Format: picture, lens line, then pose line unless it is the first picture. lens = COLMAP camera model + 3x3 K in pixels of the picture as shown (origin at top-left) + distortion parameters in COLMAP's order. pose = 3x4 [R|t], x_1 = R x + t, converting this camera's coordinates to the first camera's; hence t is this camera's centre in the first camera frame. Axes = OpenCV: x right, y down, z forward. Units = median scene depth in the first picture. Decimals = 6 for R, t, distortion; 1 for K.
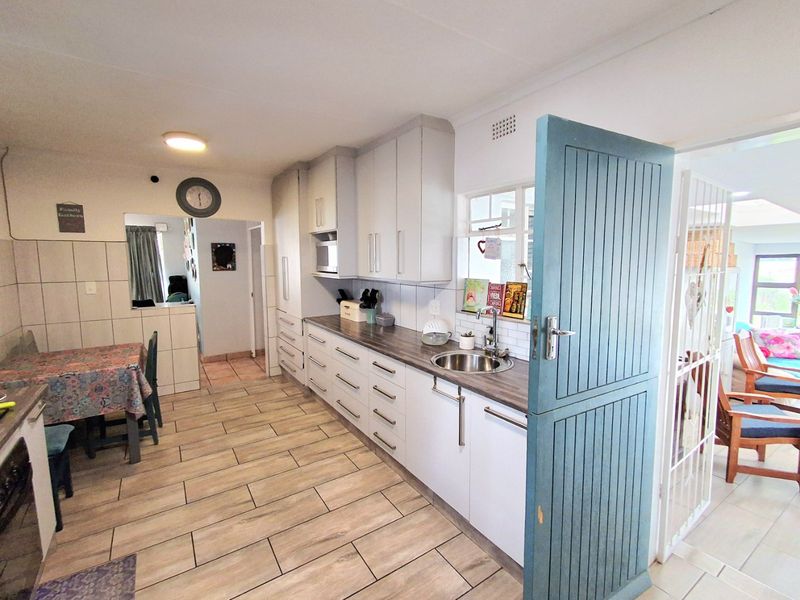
lens RADIAL K [[365.1, 0, 404.1], [0, 365.1, 294.6], [0, 0, 1]] dist [0.006519, -0.006345]
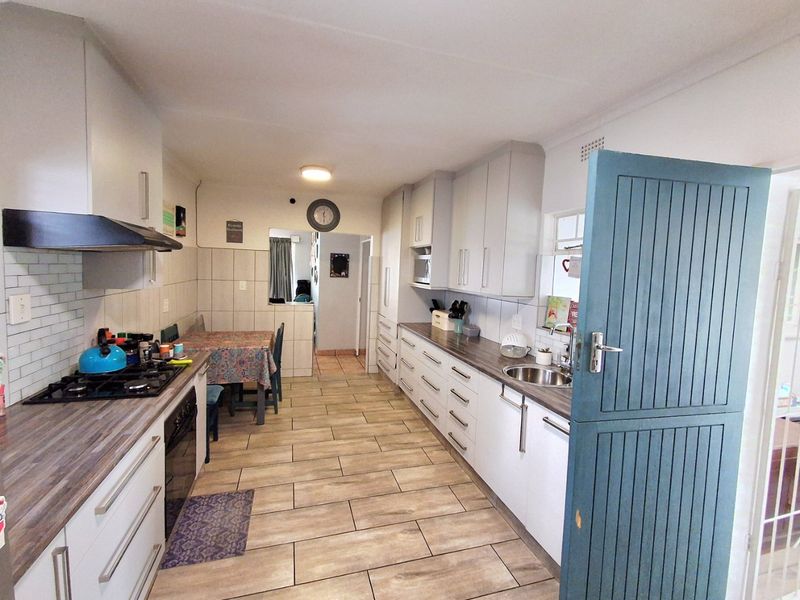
lens RADIAL K [[365.1, 0, 404.2], [0, 365.1, 294.7], [0, 0, 1]] dist [0.006519, -0.006345]
pose [[0.956303, 0.061367, -0.285865, 0.076867], [-0.071949, 0.997052, -0.026653, 0.009553], [0.283386, 0.046056, 0.957899, -0.094736]]
